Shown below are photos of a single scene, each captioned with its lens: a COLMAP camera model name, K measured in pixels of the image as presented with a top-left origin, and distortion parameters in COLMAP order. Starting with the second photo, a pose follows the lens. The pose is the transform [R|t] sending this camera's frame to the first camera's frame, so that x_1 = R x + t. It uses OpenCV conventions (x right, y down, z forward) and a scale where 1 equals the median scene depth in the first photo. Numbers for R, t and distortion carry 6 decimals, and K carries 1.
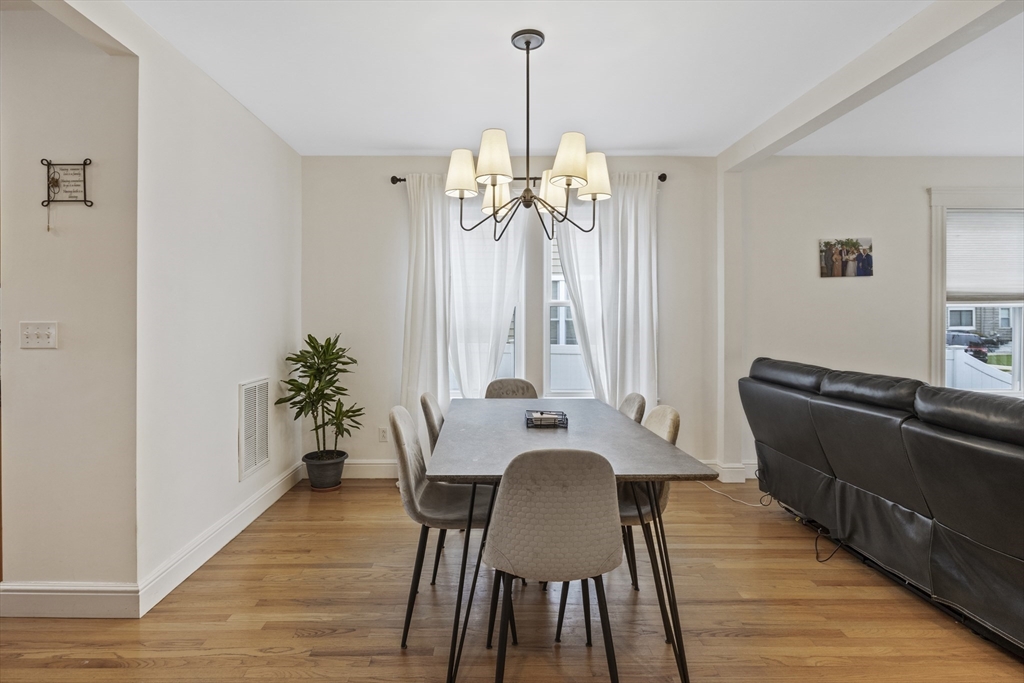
lens RADIAL K [[520.1, 0, 512.5], [0, 520.1, 322.3], [0, 0, 1]] dist [-0.009506, 0.000378]
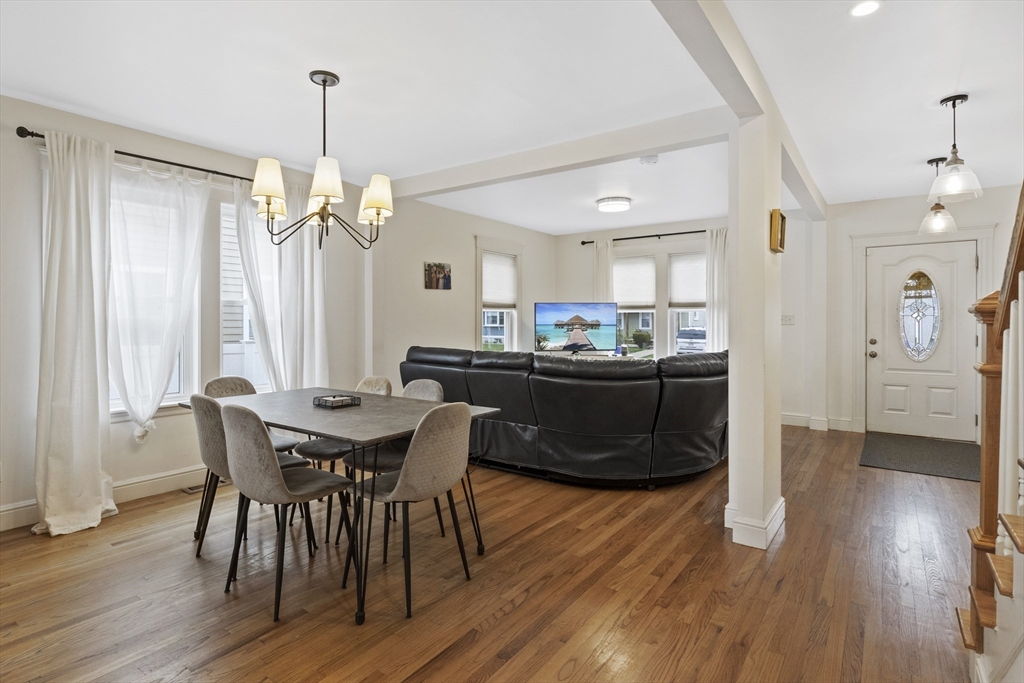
lens RADIAL K [[520.1, 0, 505.1], [0, 520.1, 320.4], [0, 0, 1]] dist [-0.009506, 0.000378]
pose [[0.590990, 0.001412, 0.806678, -0.492572], [-0.001686, 0.999998, -0.000515, -0.000086], [-0.806677, -0.001056, 0.590992, -0.013079]]
